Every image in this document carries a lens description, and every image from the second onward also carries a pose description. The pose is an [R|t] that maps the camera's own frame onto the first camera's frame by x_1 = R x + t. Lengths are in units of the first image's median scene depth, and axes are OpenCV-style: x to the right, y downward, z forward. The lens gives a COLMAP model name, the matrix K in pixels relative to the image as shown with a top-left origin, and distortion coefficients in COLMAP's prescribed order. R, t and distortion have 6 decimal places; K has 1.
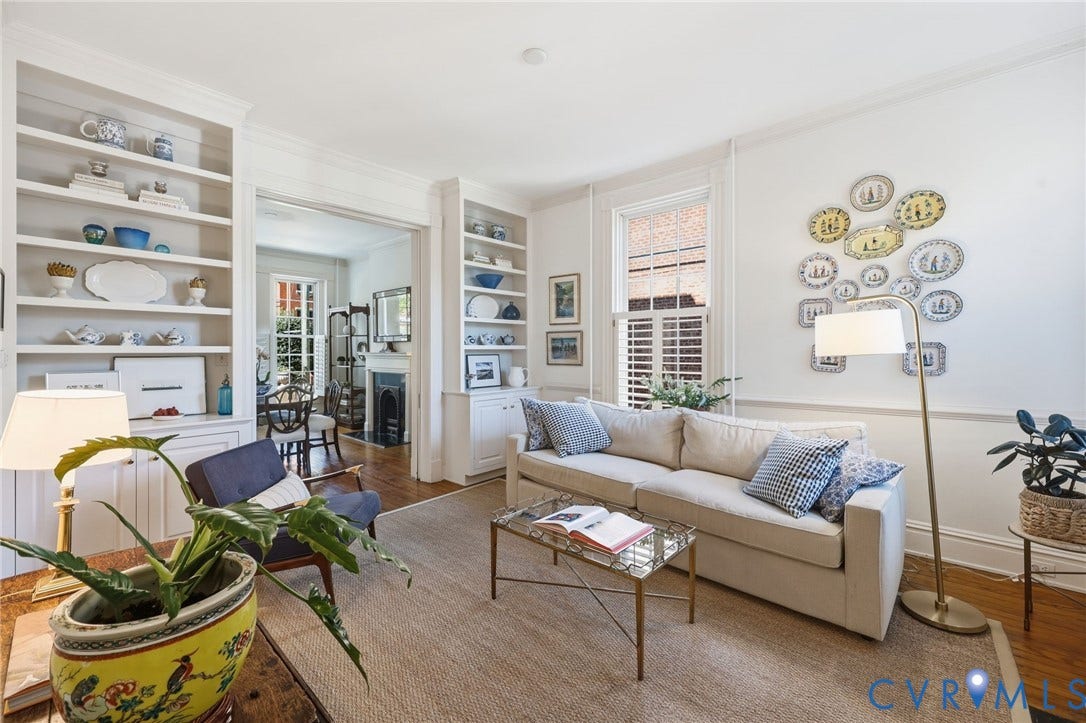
lens RADIAL K [[443.0, 0, 540.8], [0, 443.0, 353.5], [0, 0, 1]] dist [-0.001196, -0.000001]
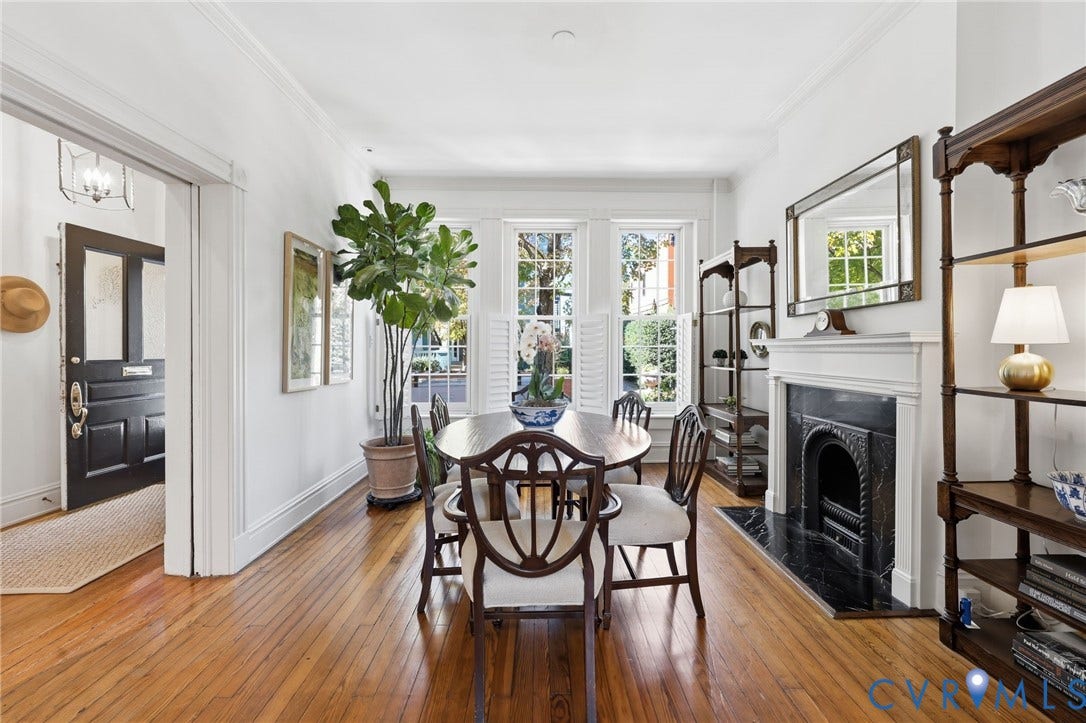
lens RADIAL K [[443.0, 0, 540.8], [0, 443.0, 353.5], [0, 0, 1]] dist [-0.001196, -0.000001]
pose [[0.675010, 0.003098, -0.737802, -0.205691], [-0.002550, 0.999995, 0.001866, 0.011193], [0.737804, 0.000621, 0.675015, 0.489495]]
